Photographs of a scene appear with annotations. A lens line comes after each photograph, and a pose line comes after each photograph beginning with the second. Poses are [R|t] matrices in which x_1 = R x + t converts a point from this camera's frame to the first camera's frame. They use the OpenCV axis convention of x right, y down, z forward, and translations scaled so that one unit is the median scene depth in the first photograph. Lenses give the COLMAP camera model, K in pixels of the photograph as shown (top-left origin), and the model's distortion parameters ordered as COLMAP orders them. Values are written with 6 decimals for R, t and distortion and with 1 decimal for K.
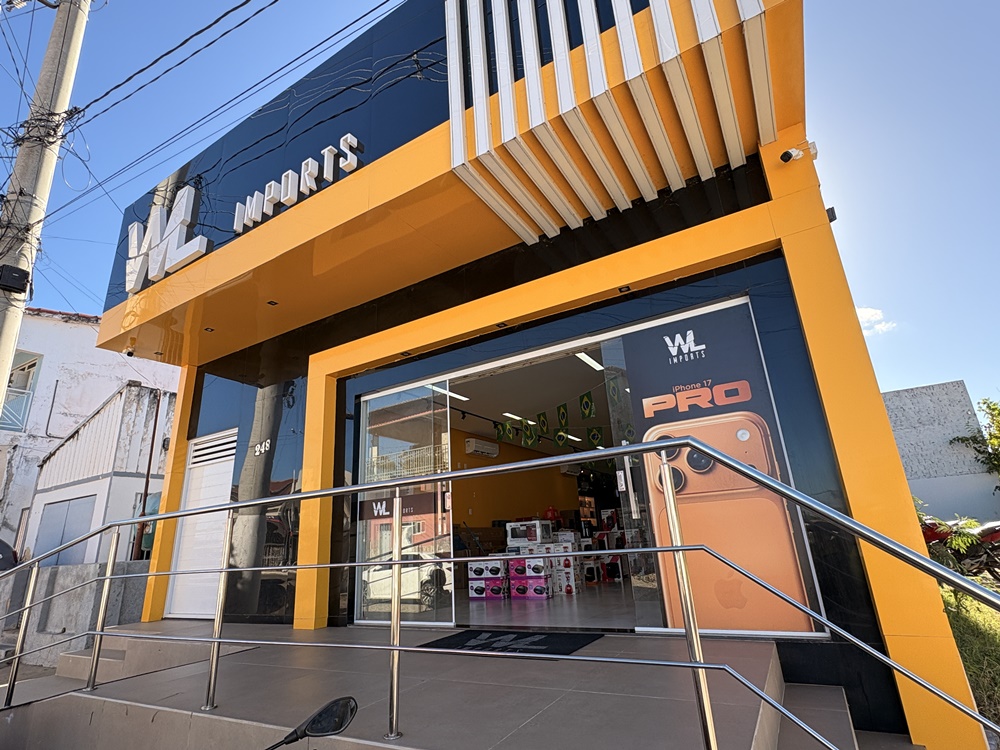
lens RADIAL K [[518.7, 0, 499.0], [0, 518.7, 369.8], [0, 0, 1]] dist [0.002970, -0.000969]
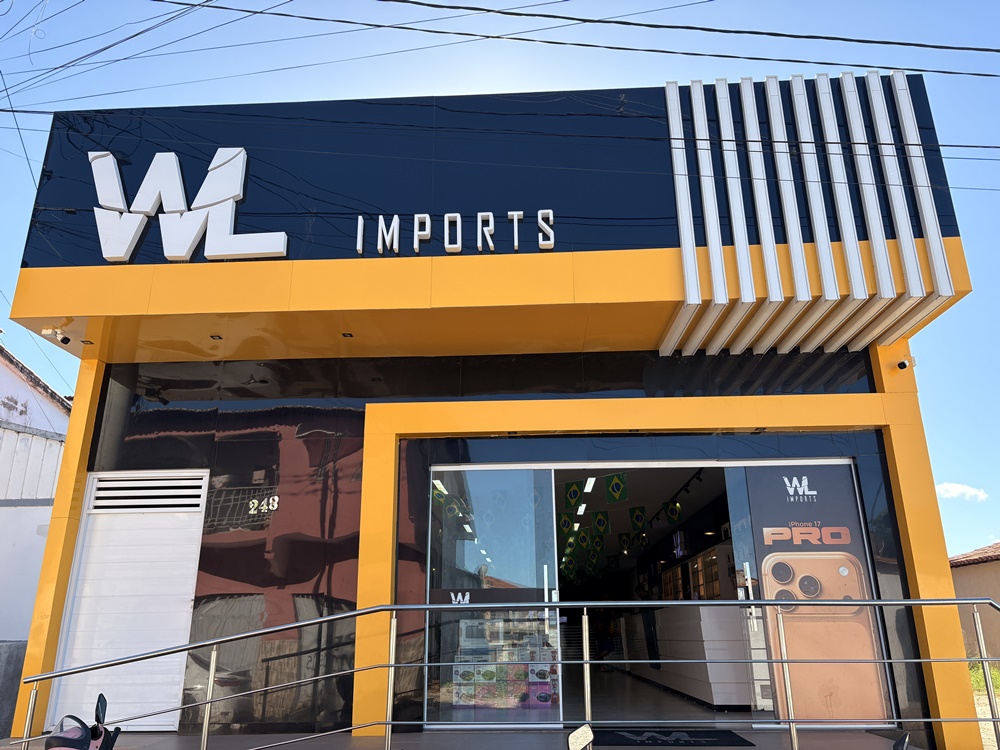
lens RADIAL K [[755.4, 0, 499.6], [0, 755.4, 378.7], [0, 0, 1]] dist [0.020927, -0.002724]
pose [[0.867528, 0.204818, 0.453261, -1.085758], [-0.196117, 0.978309, -0.066713, -0.041221], [-0.457093, -0.031017, 0.888878, -0.229632]]
